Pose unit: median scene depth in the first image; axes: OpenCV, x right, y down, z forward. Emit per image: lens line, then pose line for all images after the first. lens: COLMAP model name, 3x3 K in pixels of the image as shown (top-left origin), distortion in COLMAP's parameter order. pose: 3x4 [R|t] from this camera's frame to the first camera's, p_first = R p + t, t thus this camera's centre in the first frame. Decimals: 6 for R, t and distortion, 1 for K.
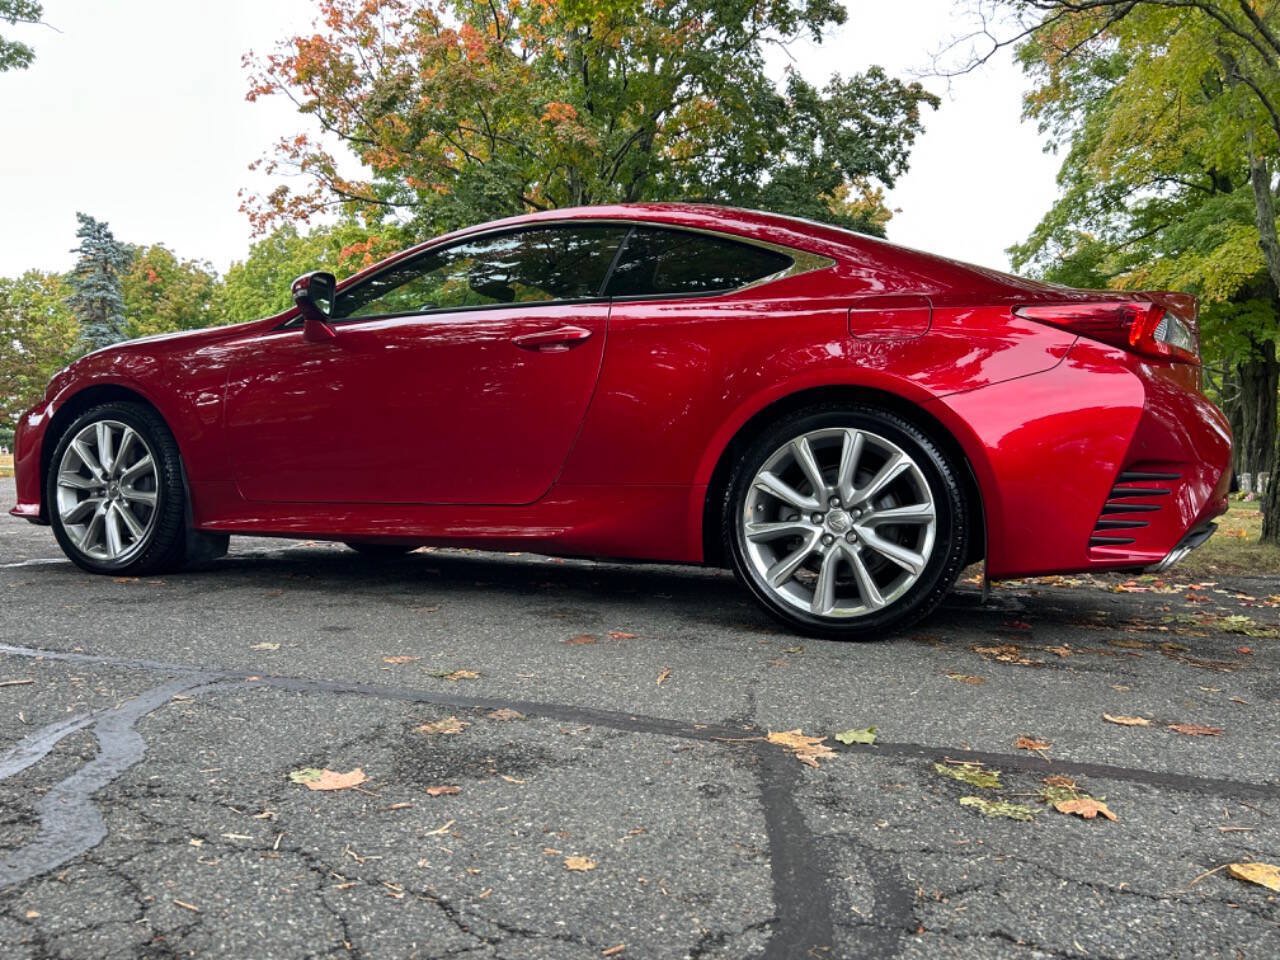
lens RADIAL K [[965.8, 0, 637.9], [0, 965.8, 491.5], [0, 0, 1]] dist [0.050182, -0.055706]
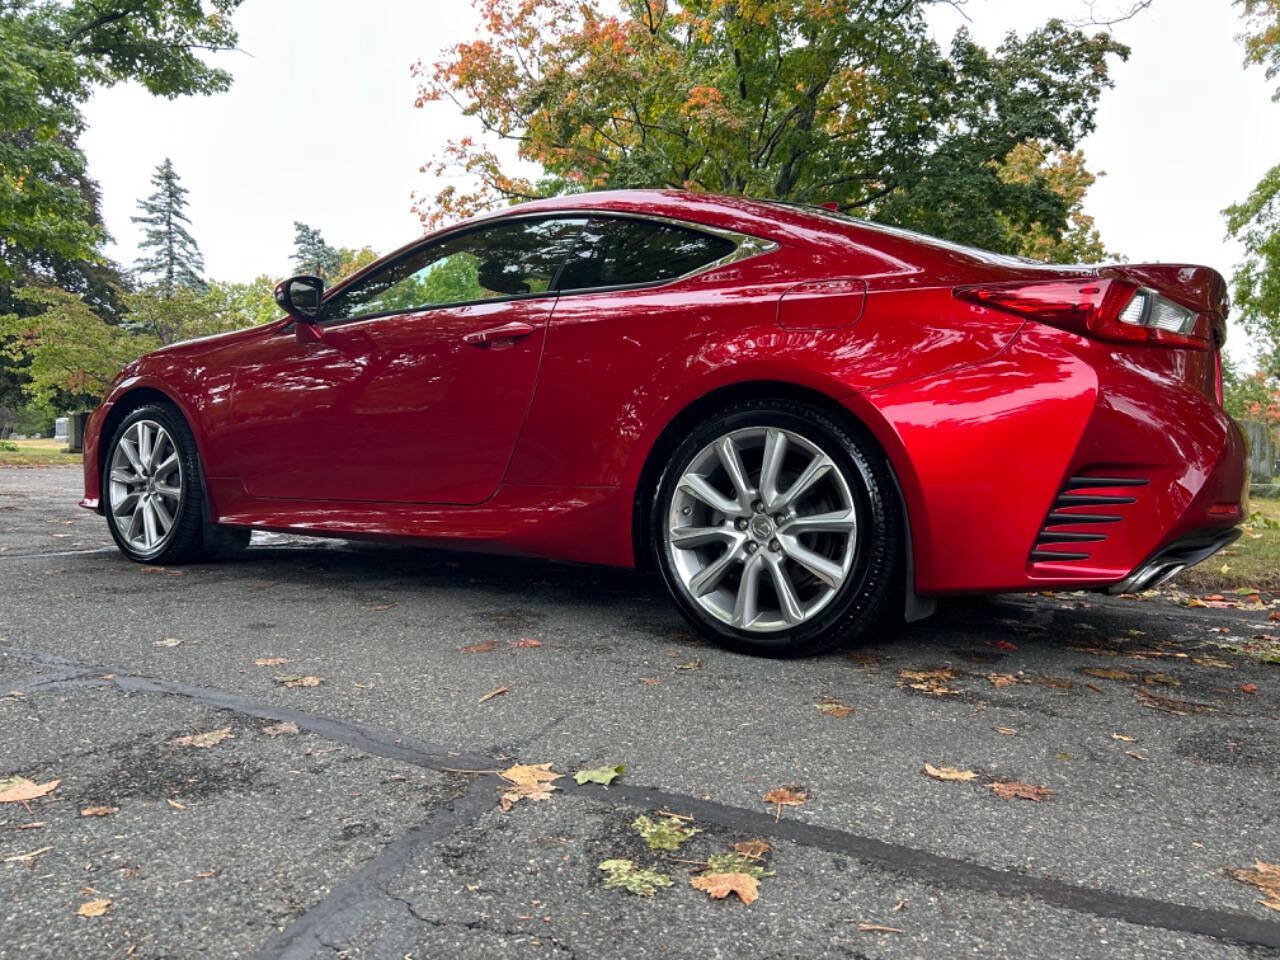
lens RADIAL K [[964.8, 0, 631.0], [0, 964.8, 486.4], [0, 0, 1]] dist [0.045666, -0.050865]
pose [[0.979439, 0.006173, -0.201644, 0.044567], [-0.004031, 0.999931, 0.011029, -0.003053], [0.201698, -0.009990, 0.979397, 0.011786]]
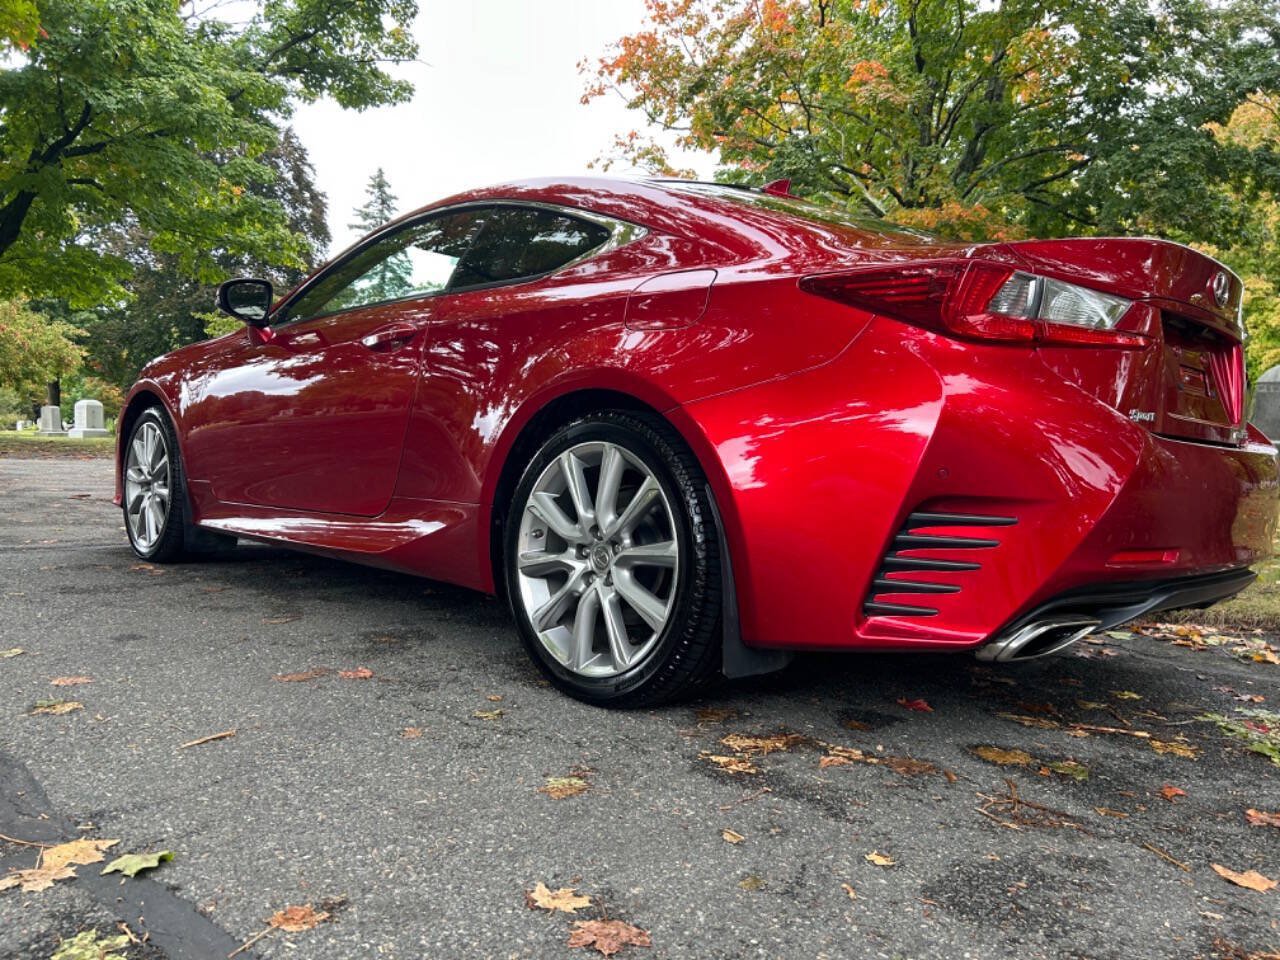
lens RADIAL K [[964.8, 0, 631.0], [0, 964.8, 486.4], [0, 0, 1]] dist [0.045666, -0.050865]
pose [[0.914917, 0.025779, -0.402817, 0.091182], [-0.018535, 0.999589, 0.021872, -0.007606], [0.403216, -0.012545, 0.915019, 0.045526]]
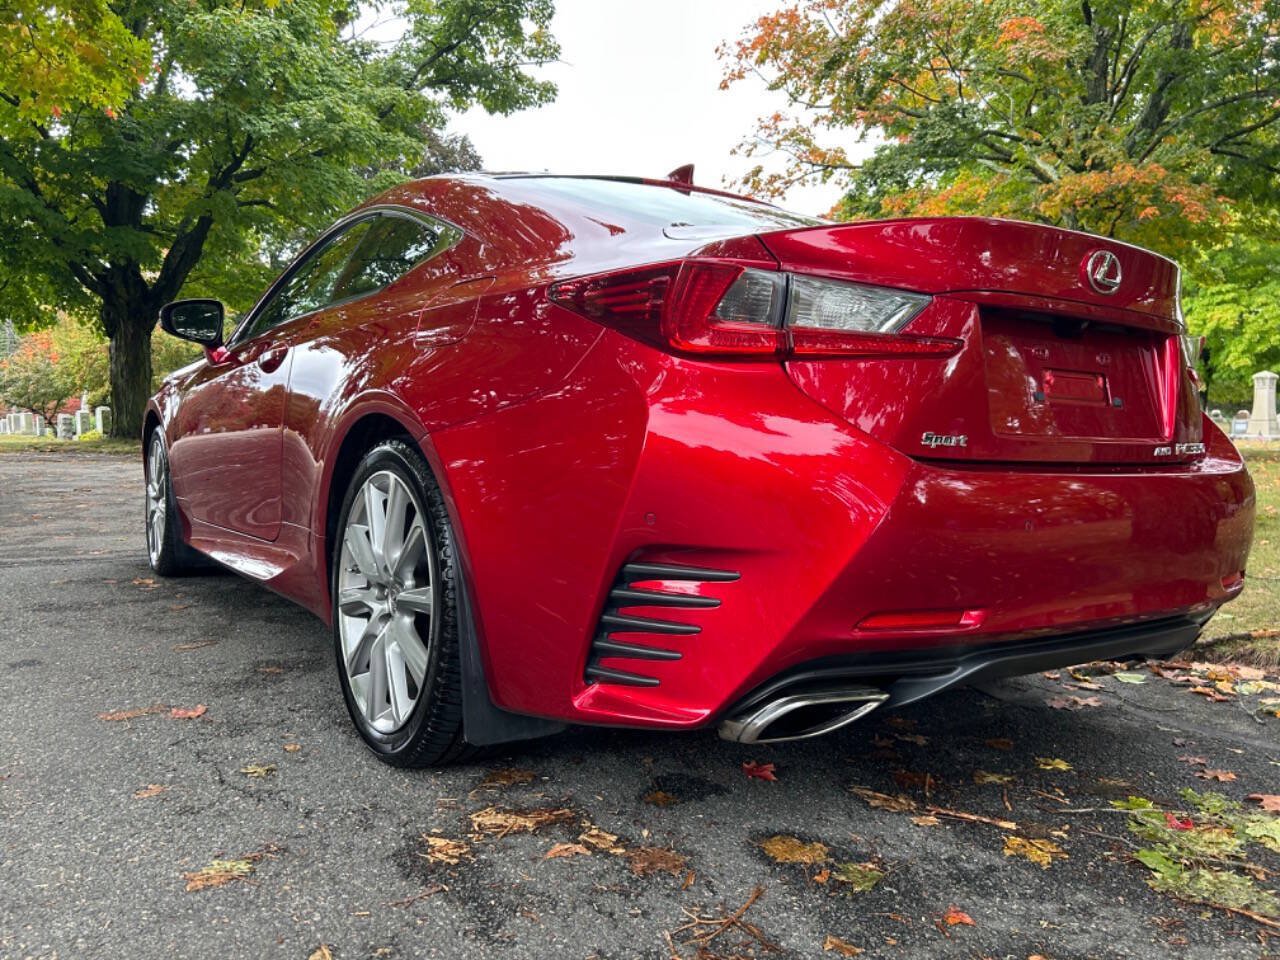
lens RADIAL K [[975.2, 0, 640.0], [0, 975.2, 480.0], [0, 0, 1]] dist [0.013590, -0.002385]
pose [[0.826329, 0.016764, -0.562938, 0.127922], [-0.001909, 0.999635, 0.026965, -0.013071], [0.563184, -0.021207, 0.826059, 0.082116]]
